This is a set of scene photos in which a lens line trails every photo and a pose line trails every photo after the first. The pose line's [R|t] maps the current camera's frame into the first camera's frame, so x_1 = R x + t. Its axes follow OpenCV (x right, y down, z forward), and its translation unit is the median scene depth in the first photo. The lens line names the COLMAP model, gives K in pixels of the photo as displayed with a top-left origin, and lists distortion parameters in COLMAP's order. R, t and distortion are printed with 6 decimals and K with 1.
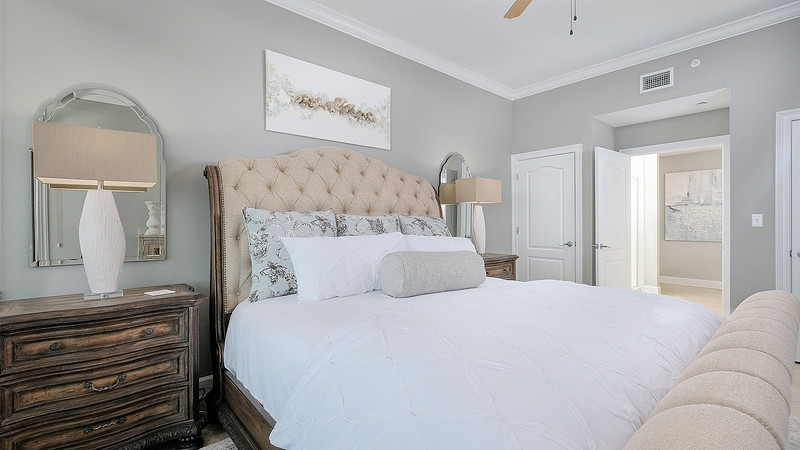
lens RADIAL K [[351.8, 0, 400.8], [0, 351.8, 224.3], [0, 0, 1]] dist [-0.002428, 0.001270]
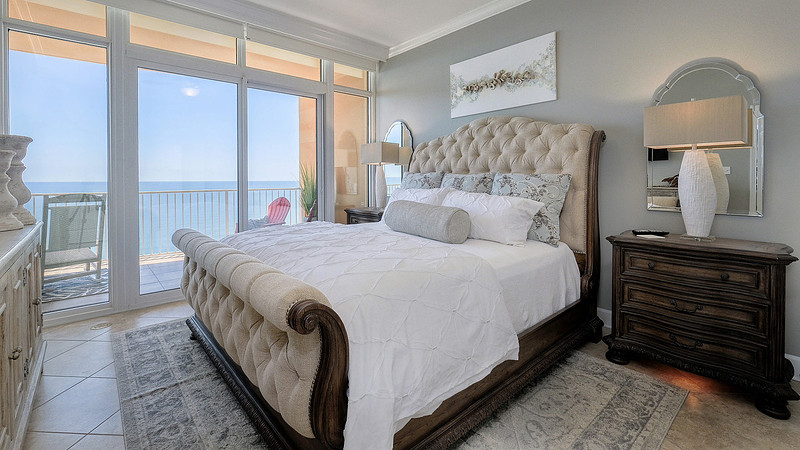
lens RADIAL K [[351.8, 0, 409.7], [0, 351.8, 186.5], [0, 0, 1]] dist [-0.002428, 0.001270]
pose [[0.025768, 0.017403, -0.999516, 0.984398], [-0.012427, 0.999777, 0.017087, 0.000358], [0.999591, 0.011980, 0.025979, 0.686937]]
